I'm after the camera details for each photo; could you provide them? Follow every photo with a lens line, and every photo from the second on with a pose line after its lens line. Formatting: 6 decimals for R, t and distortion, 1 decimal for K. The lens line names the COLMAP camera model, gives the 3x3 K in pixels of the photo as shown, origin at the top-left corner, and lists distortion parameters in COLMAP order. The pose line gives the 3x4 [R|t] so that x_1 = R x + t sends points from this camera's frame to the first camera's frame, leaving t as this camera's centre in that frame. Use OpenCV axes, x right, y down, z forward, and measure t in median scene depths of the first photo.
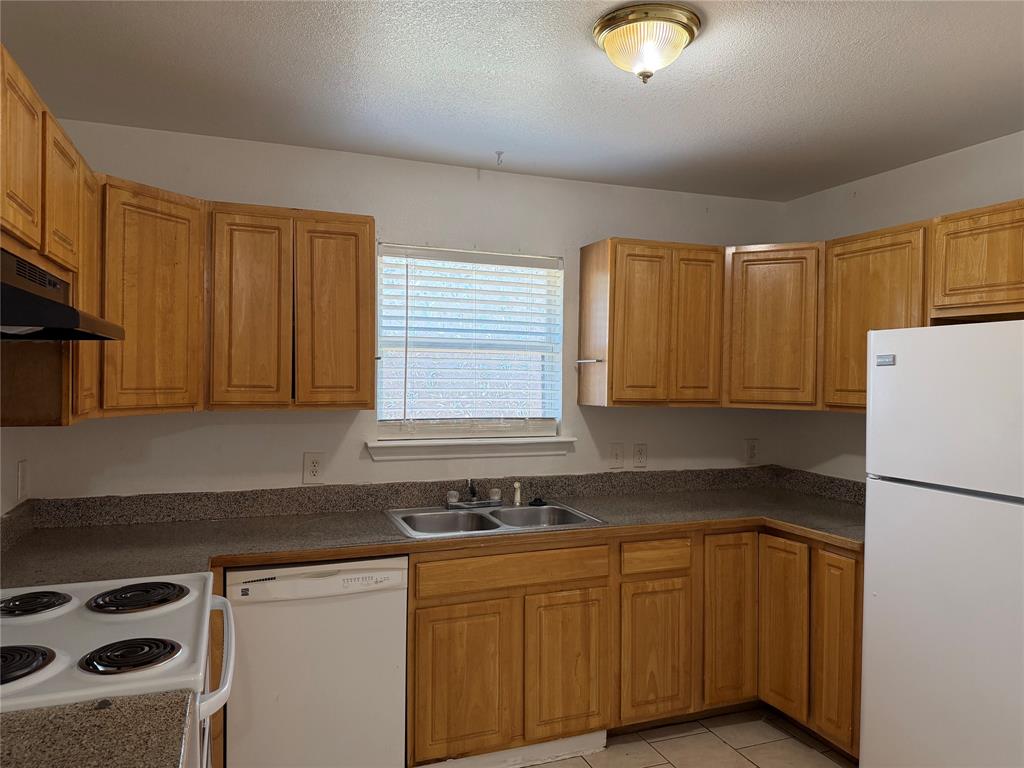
lens RADIAL K [[725.2, 0, 511.2], [0, 725.2, 382.2], [0, 0, 1]] dist [0.088484, -0.106726]
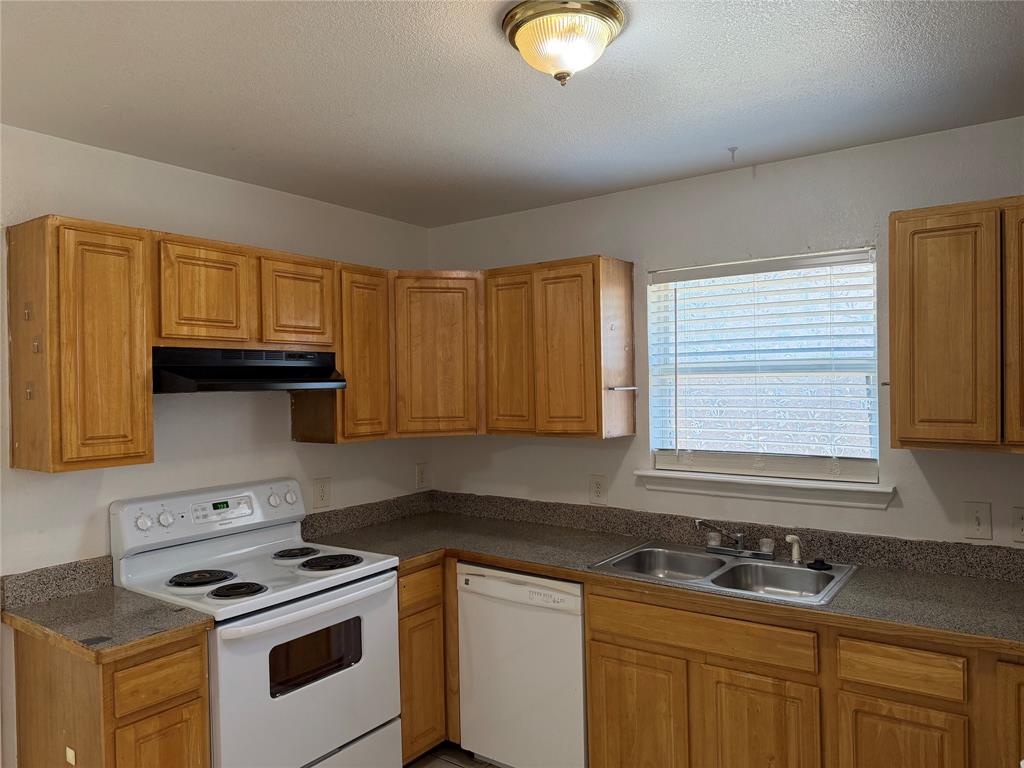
lens RADIAL K [[729.5, 0, 512.3], [0, 729.5, 384.9], [0, 0, 1]] dist [0.061724, -0.107831]
pose [[0.533136, -0.017639, -0.845846, 0.589484], [0.012484, 0.999838, -0.012982, -0.026074], [0.845938, -0.003638, 0.533269, 0.318004]]
